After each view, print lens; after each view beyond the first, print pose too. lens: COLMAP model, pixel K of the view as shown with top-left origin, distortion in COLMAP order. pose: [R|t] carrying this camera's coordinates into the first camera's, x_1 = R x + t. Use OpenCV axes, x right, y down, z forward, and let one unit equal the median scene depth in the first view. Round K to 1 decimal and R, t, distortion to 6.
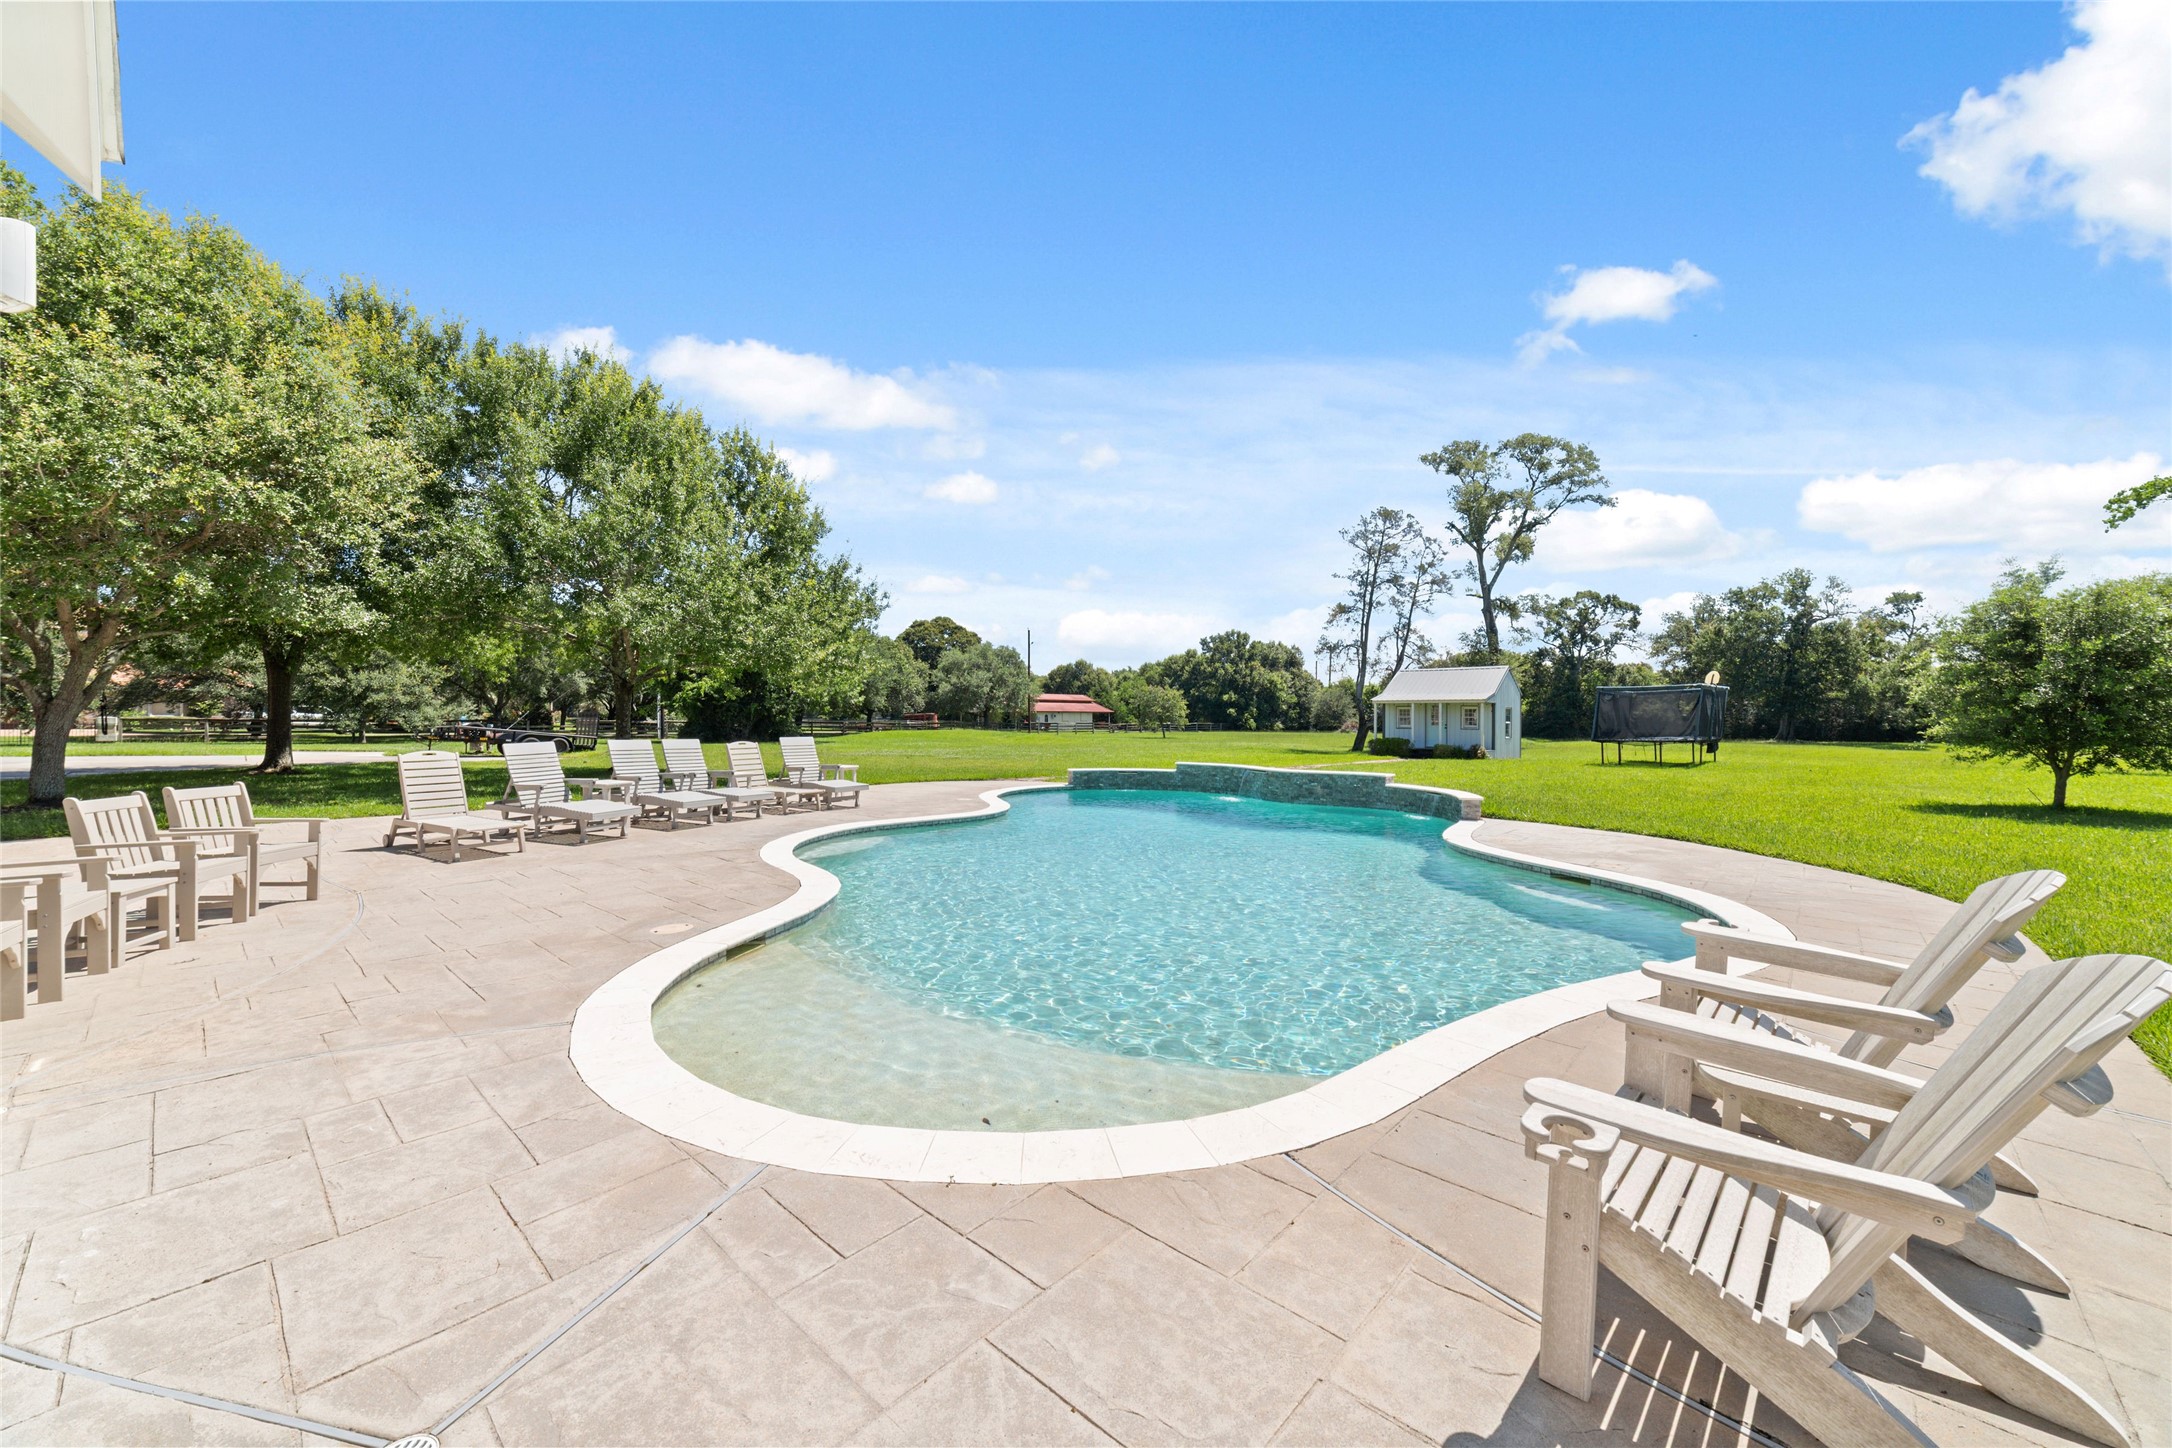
lens RADIAL K [[825.6, 0, 1096.7], [0, 825.6, 717.9], [0, 0, 1]] dist [-0.015758, 0.004194]
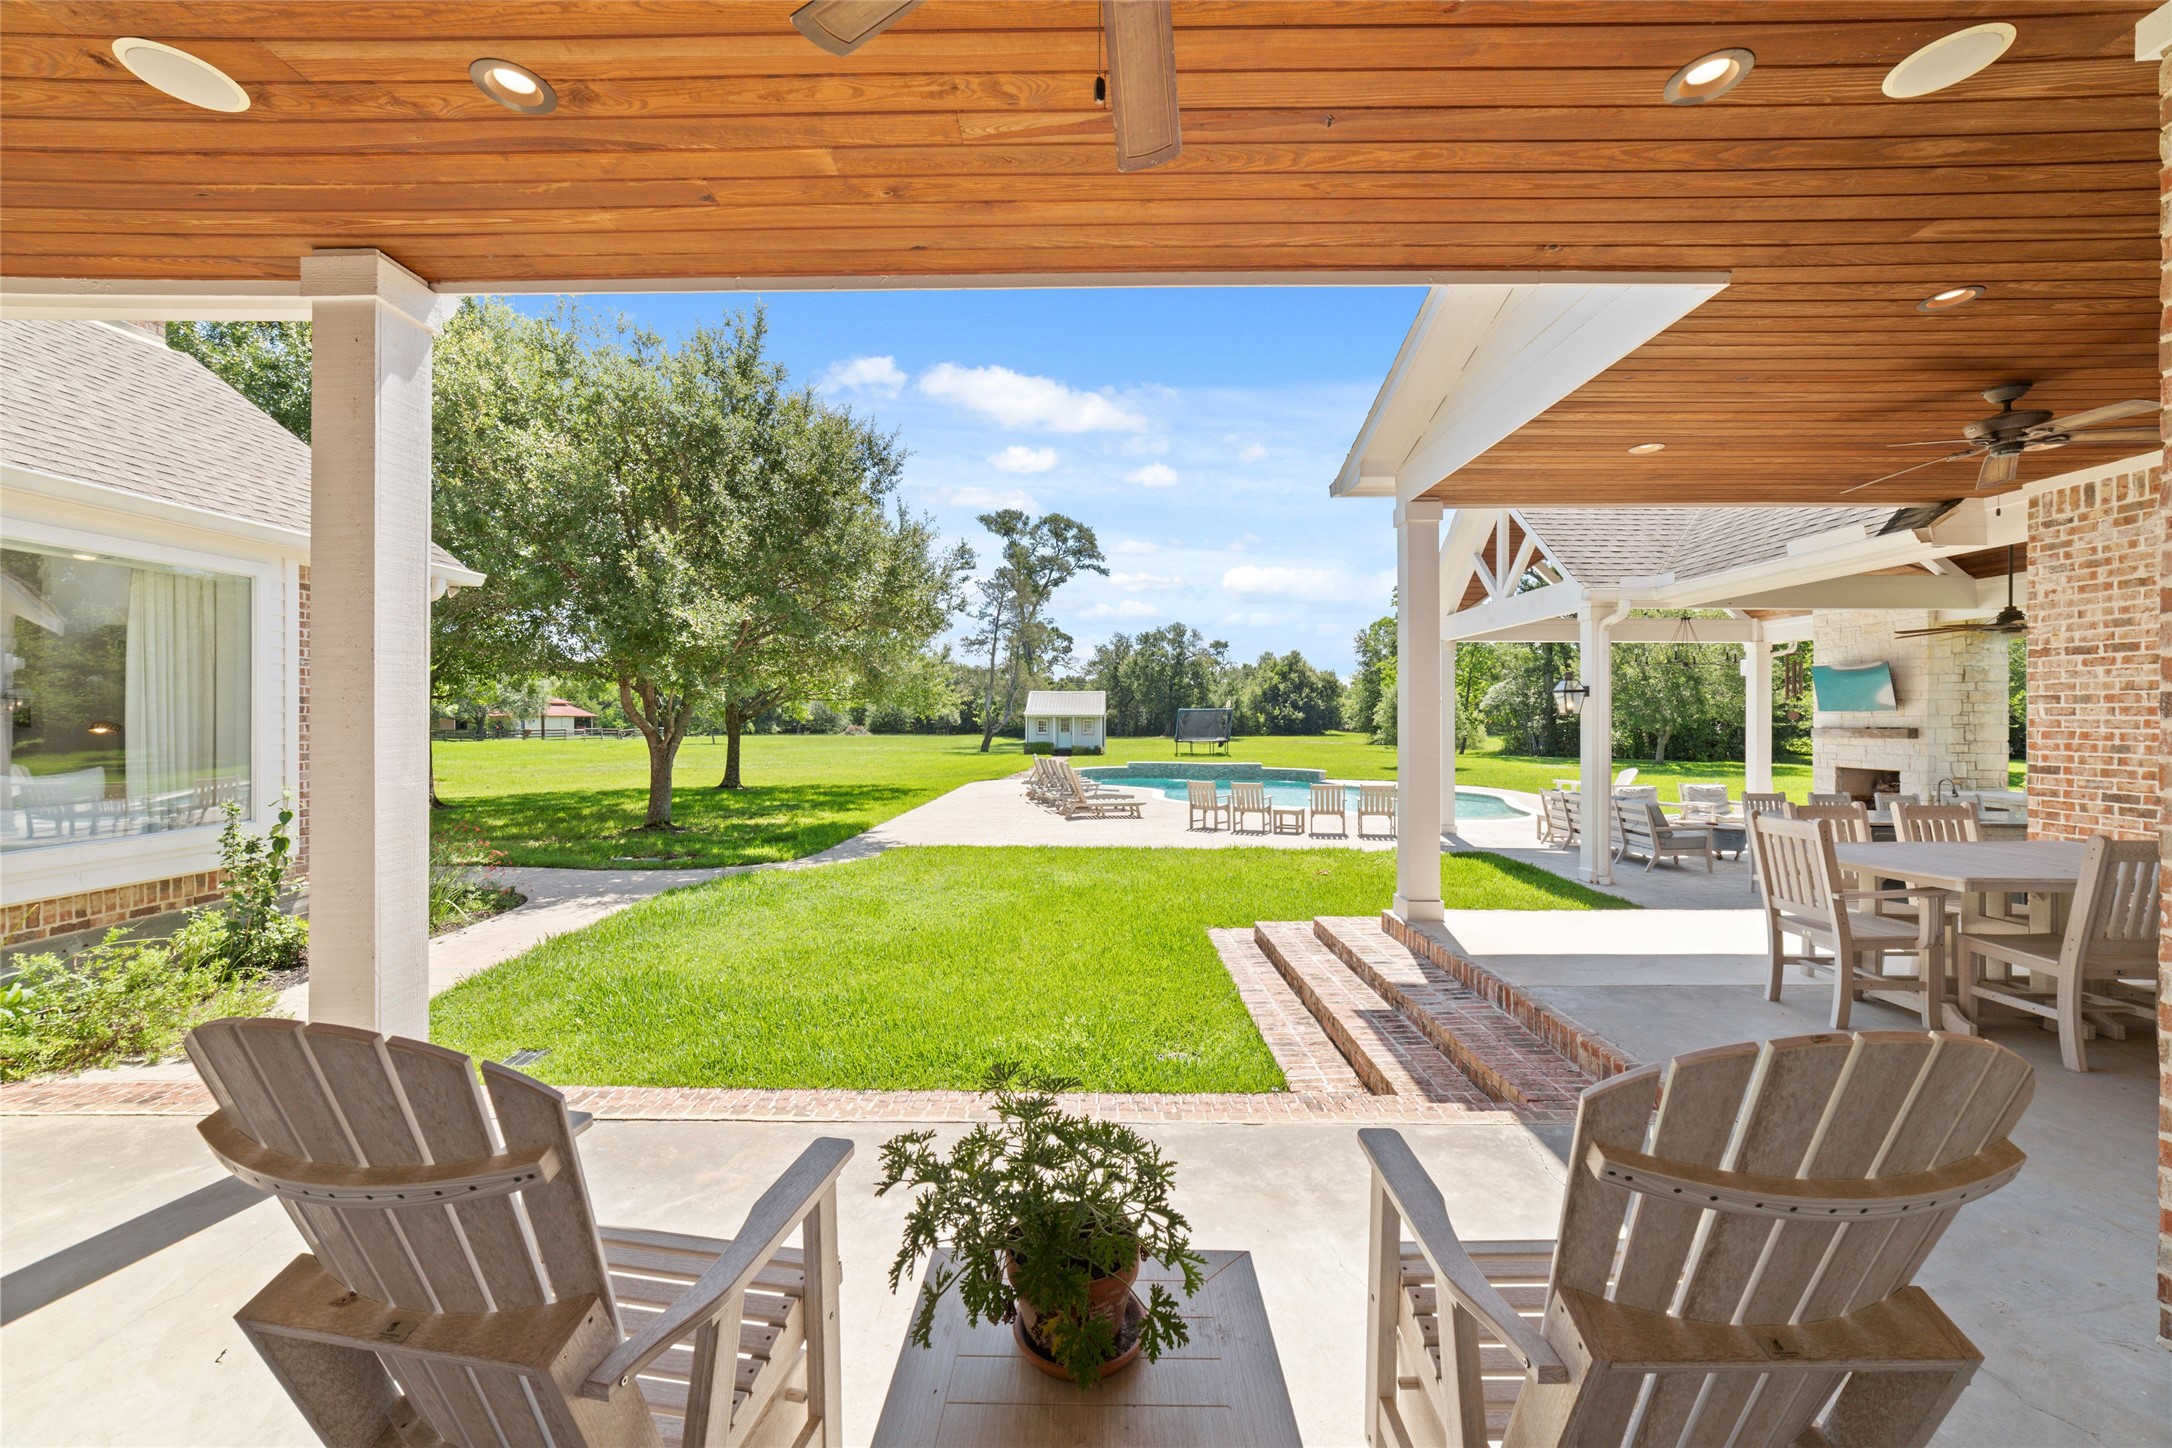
lens RADIAL K [[825.6, 0, 1079.3], [0, 825.6, 725.4], [0, 0, 1]] dist [-0.015758, 0.004194]
pose [[0.771252, -0.008346, 0.636475, -0.295679], [0.001672, 0.999937, 0.011087, -0.011290], [-0.636528, -0.007487, 0.771218, -0.073464]]
